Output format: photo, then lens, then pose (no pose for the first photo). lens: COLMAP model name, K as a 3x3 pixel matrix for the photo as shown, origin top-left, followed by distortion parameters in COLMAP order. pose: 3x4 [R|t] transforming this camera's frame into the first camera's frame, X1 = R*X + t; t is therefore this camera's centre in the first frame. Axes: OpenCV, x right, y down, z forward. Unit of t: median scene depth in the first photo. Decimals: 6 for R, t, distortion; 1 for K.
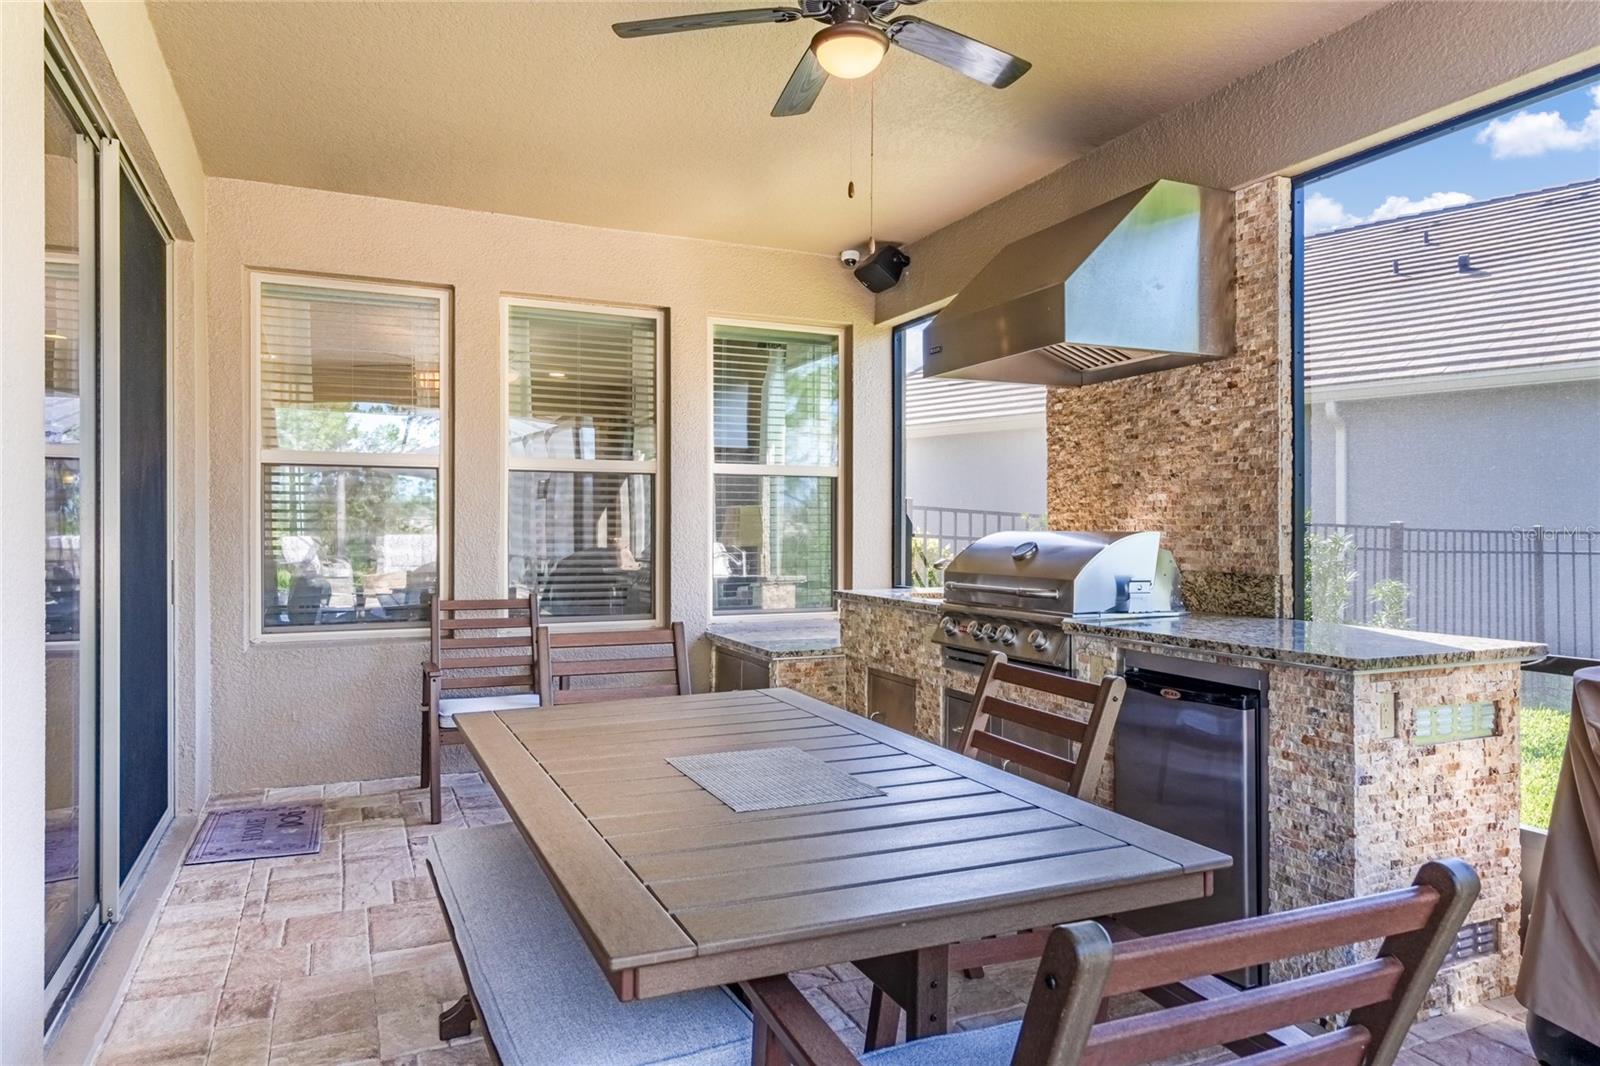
lens RADIAL K [[986.3, 0, 800.0], [0, 986.3, 533.0], [0, 0, 1]] dist [-0.001026, -0.002103]
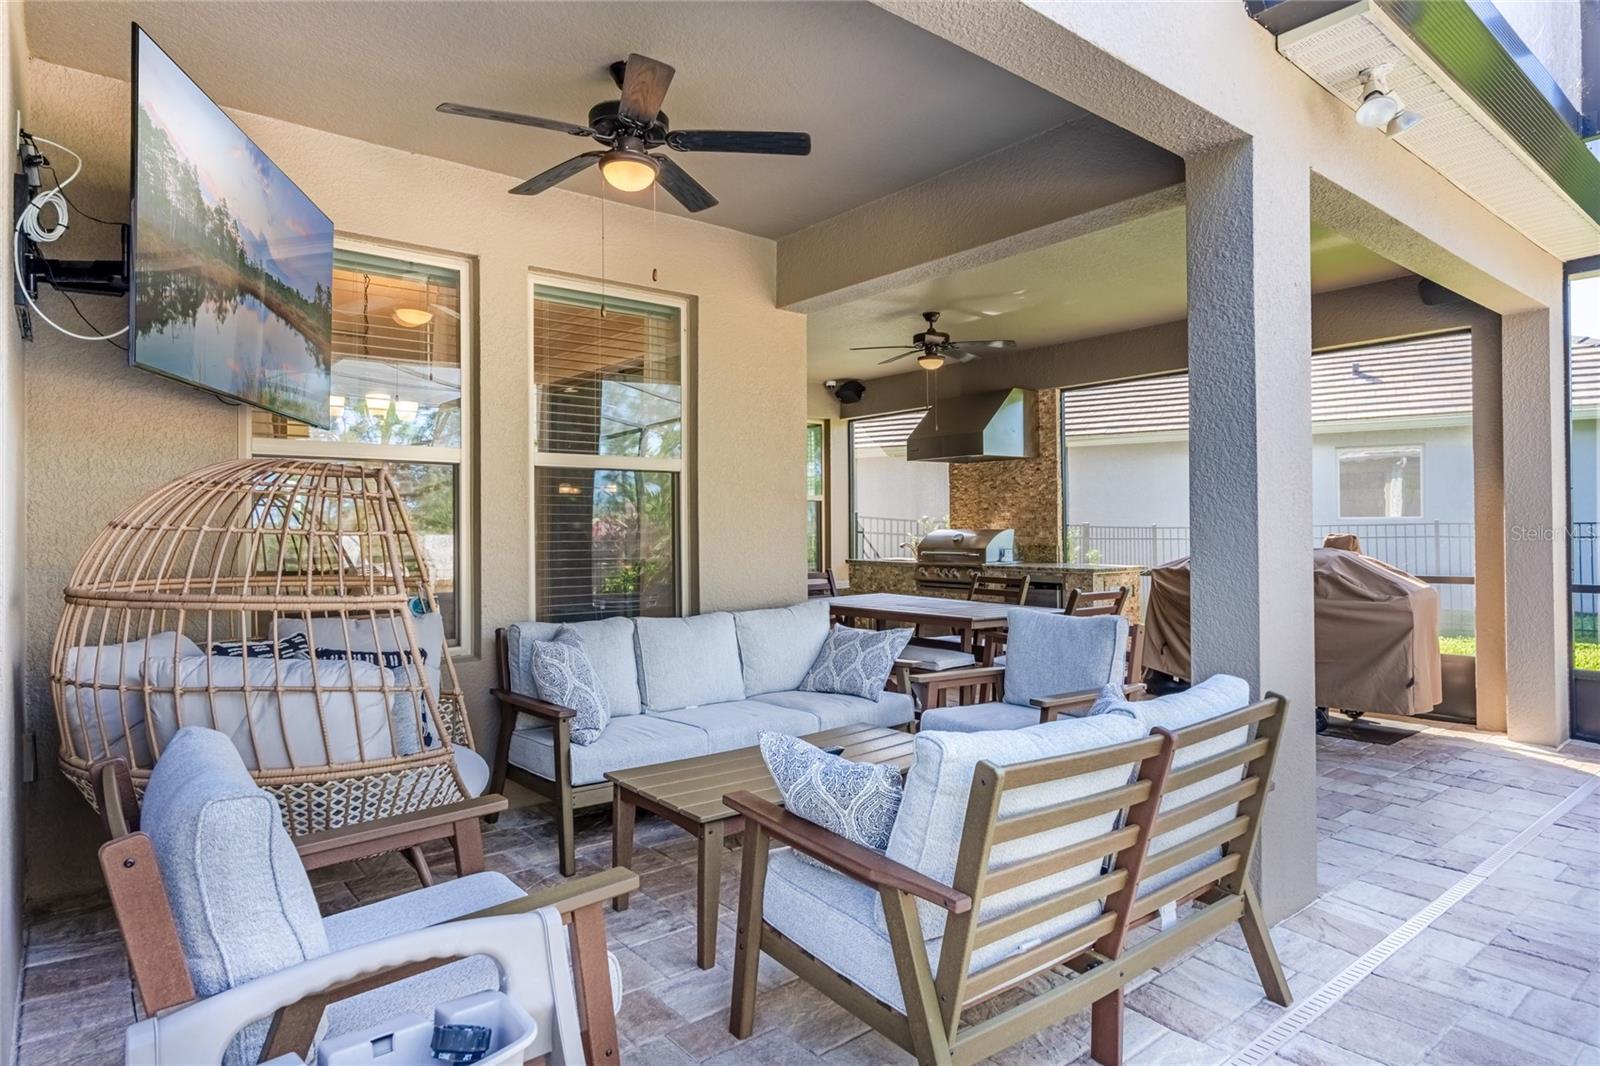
lens RADIAL K [[897.6, 0, 803.9], [0, 897.6, 519.9], [0, 0, 1]] dist [0.000174, 0.000039]
pose [[0.965800, -0.005460, 0.259230, -0.671064], [0.008691, 0.999898, -0.011319, -0.003294], [-0.259142, 0.013185, 0.965749, -0.957691]]
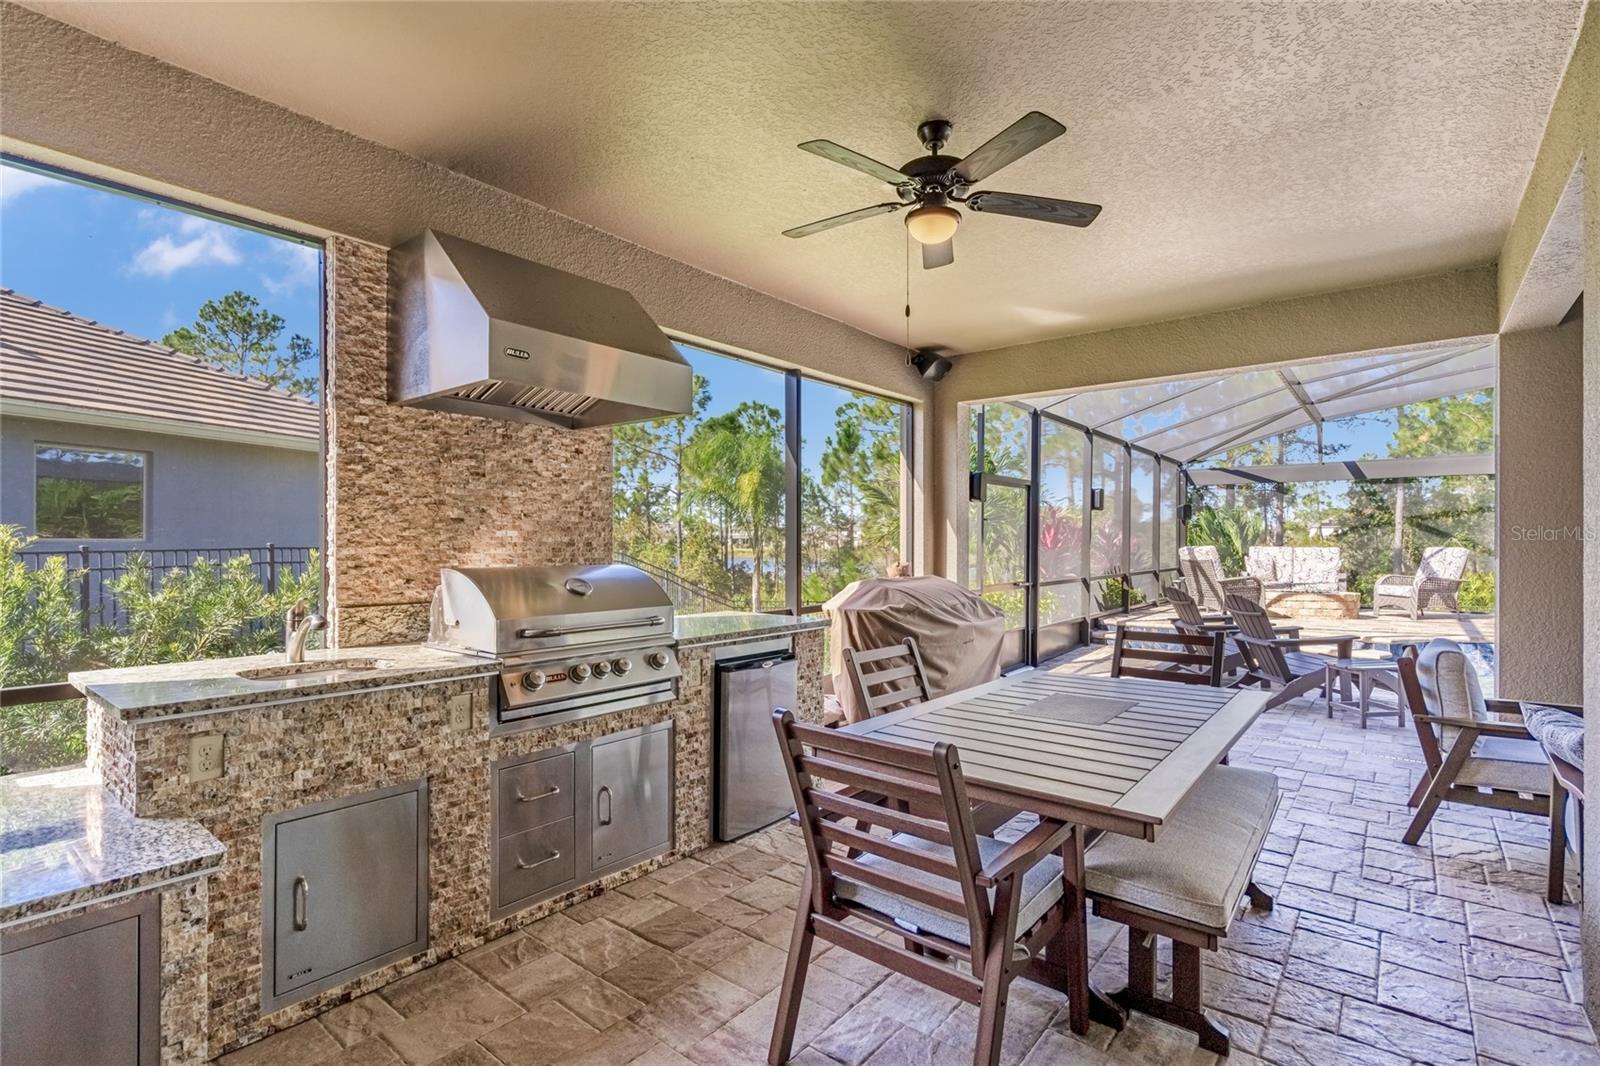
lens RADIAL K [[762.1, 0, 800.0], [0, 762.1, 533.0], [0, 0, 1]] dist [-0.000668, -0.000051]
pose [[-0.441650, 0.011605, 0.897112, -0.571031], [0.003426, 0.999931, -0.011248, -0.027204], [-0.897181, -0.001894, -0.441659, 1.122712]]
